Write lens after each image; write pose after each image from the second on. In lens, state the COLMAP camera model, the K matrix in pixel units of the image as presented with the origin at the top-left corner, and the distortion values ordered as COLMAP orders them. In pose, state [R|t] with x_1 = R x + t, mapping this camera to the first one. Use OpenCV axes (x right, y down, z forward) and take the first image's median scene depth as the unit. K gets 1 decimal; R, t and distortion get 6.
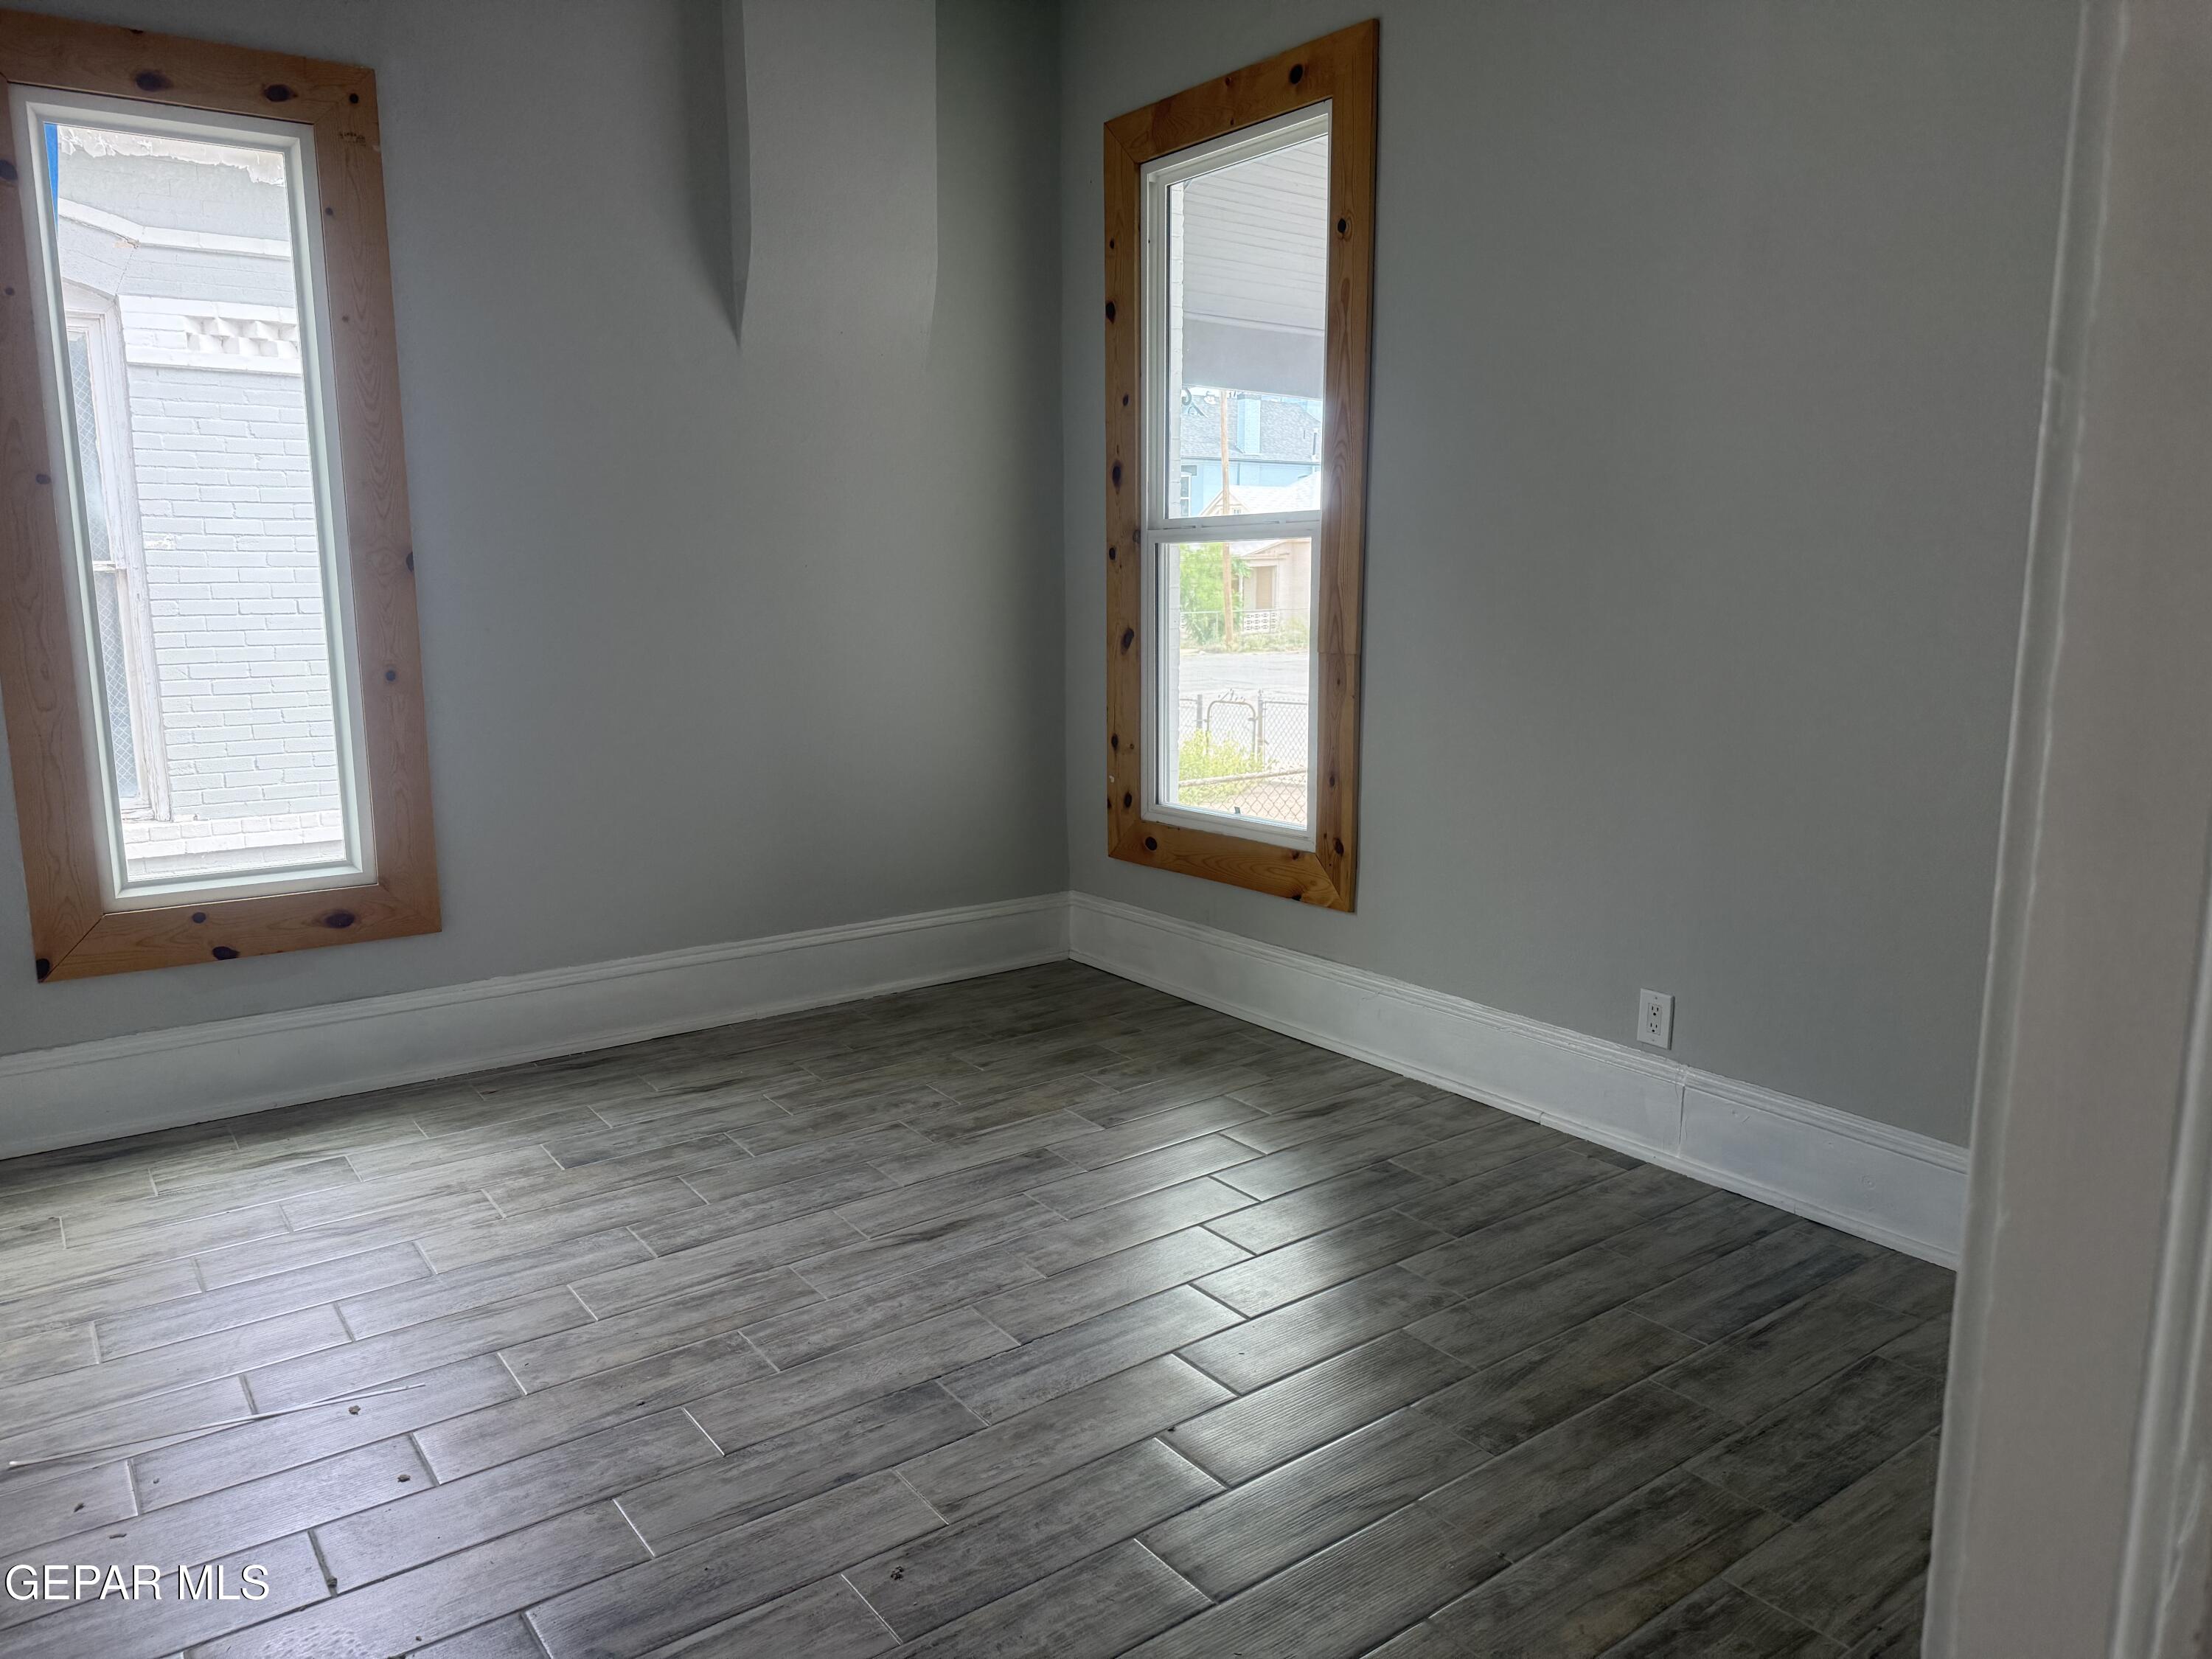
lens RADIAL K [[1571.3, 0, 1113.5], [0, 1571.3, 828.3], [0, 0, 1]] dist [0.038809, -0.055082]
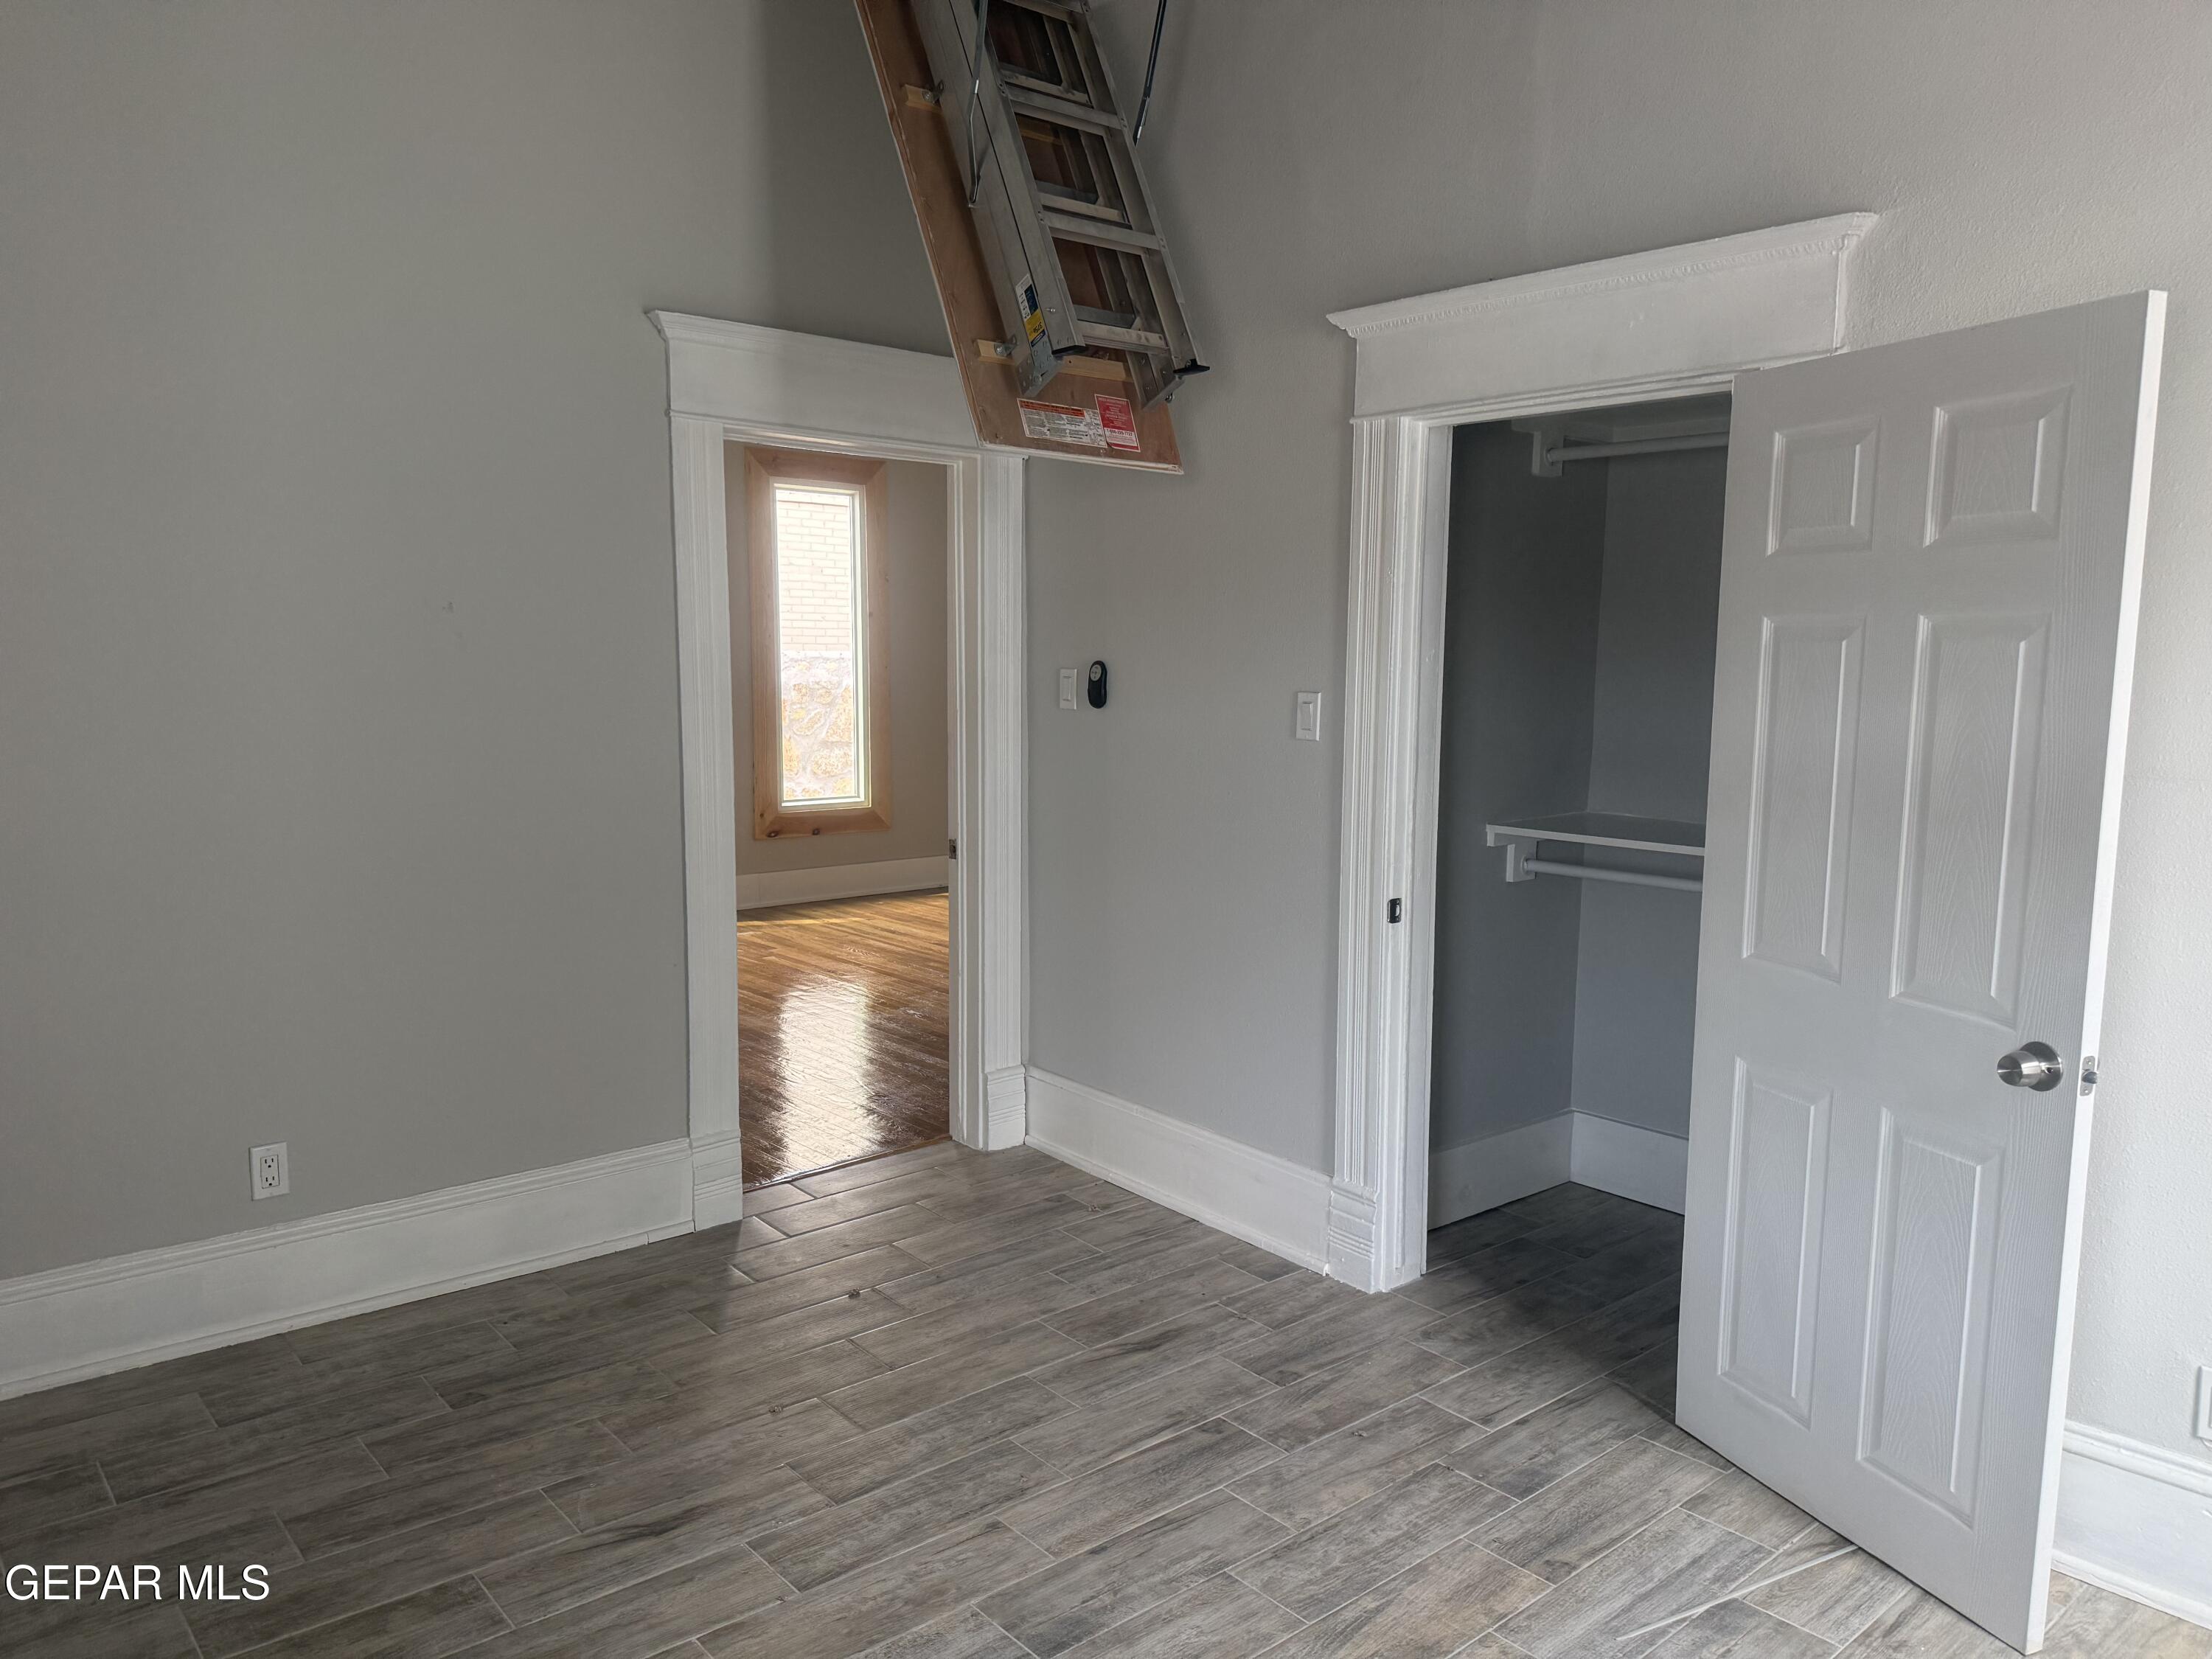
lens RADIAL K [[1571.3, 0, 1100.9], [0, 1571.3, 830.0], [0, 0, 1]] dist [0.038809, -0.055082]
pose [[-0.996729, 0.002651, -0.080768, -0.086555], [-0.020223, 0.959478, 0.281059, -0.373974], [0.078240, 0.281773, -0.956286, 1.926984]]
